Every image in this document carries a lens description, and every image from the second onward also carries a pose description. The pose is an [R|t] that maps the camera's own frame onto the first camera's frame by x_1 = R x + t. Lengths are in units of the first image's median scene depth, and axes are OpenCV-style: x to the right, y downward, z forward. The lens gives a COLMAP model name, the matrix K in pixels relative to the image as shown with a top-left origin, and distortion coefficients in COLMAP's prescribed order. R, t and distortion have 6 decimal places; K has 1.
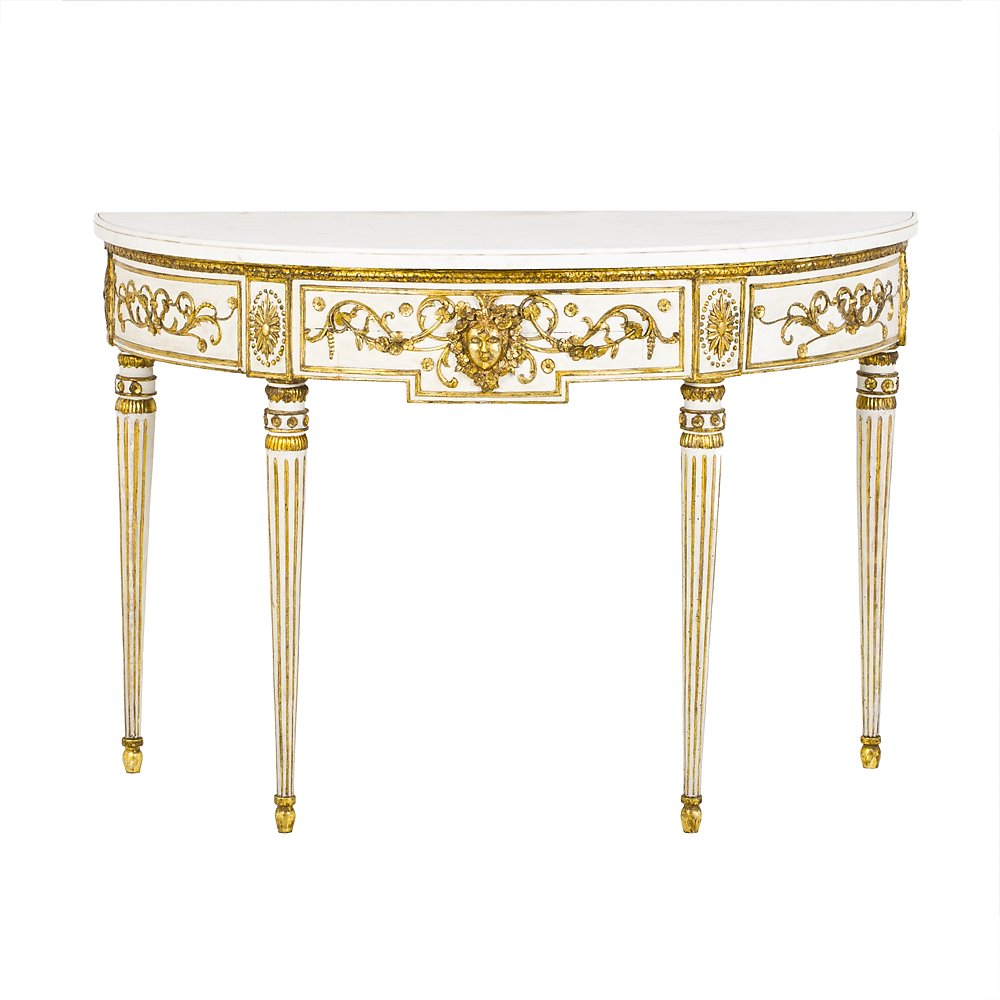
lens RADIAL K [[4798.6, 0, 500.0], [0, 4798.6, 500.0], [0, 0, 1]] dist [-0.020718, 3.214564]
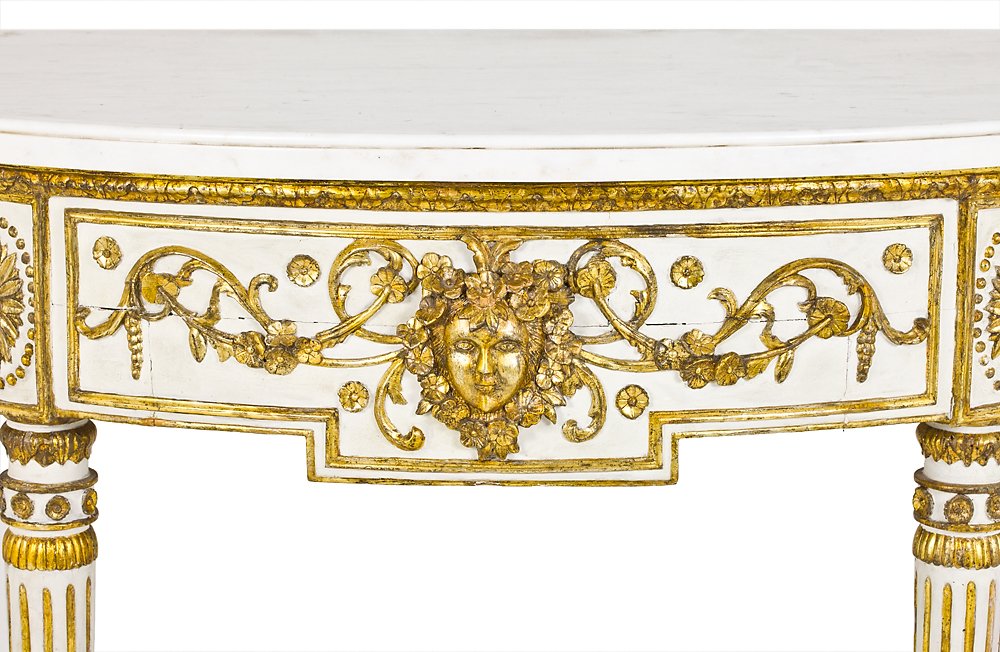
lens RADIAL K [[3182.0, 0, 500.0], [0, 3182.0, 326.0], [0, 0, 1]] dist [-0.021513, -0.057649]
pose [[0.999943, -0.000443, 0.010646, -0.004960], [-0.000055, 0.998908, 0.046725, -0.048001], [-0.010655, -0.046723, 0.998851, 0.712169]]
